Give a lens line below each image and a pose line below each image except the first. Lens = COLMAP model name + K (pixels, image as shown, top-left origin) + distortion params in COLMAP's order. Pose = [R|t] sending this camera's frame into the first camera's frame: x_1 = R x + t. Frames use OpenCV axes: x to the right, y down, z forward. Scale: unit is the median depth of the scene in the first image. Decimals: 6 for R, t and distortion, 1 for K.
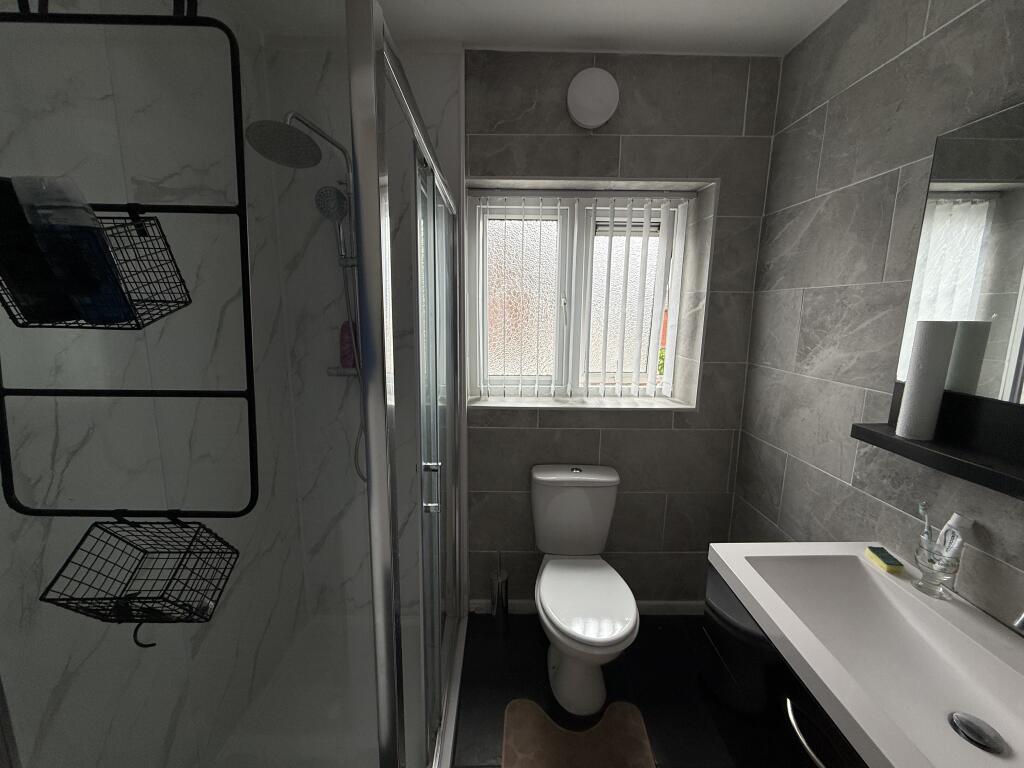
lens RADIAL K [[411.4, 0, 510.7], [0, 411.4, 380.4], [0, 0, 1]] dist [0.001055, 0.000004]
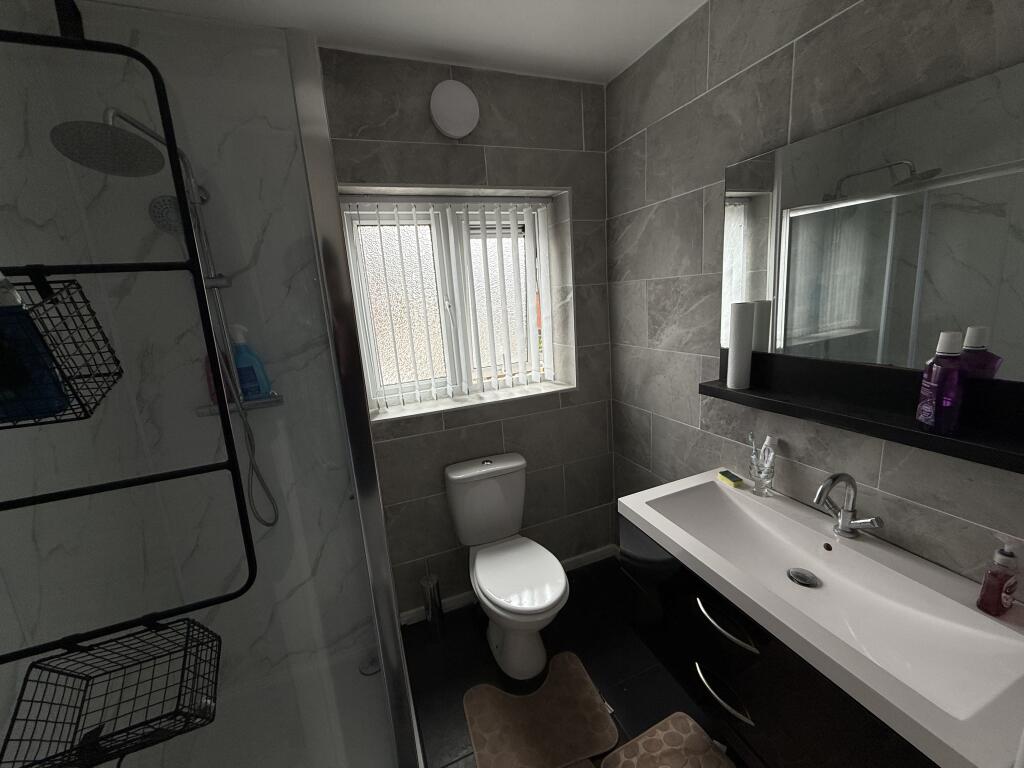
lens RADIAL K [[411.4, 0, 511.1], [0, 411.4, 379.6], [0, 0, 1]] dist [0.001055, 0.000004]
pose [[0.930230, -0.149153, 0.335300, -0.130228], [0.141506, 0.988808, 0.047275, -0.041935], [-0.338598, 0.003470, 0.940925, -0.028265]]
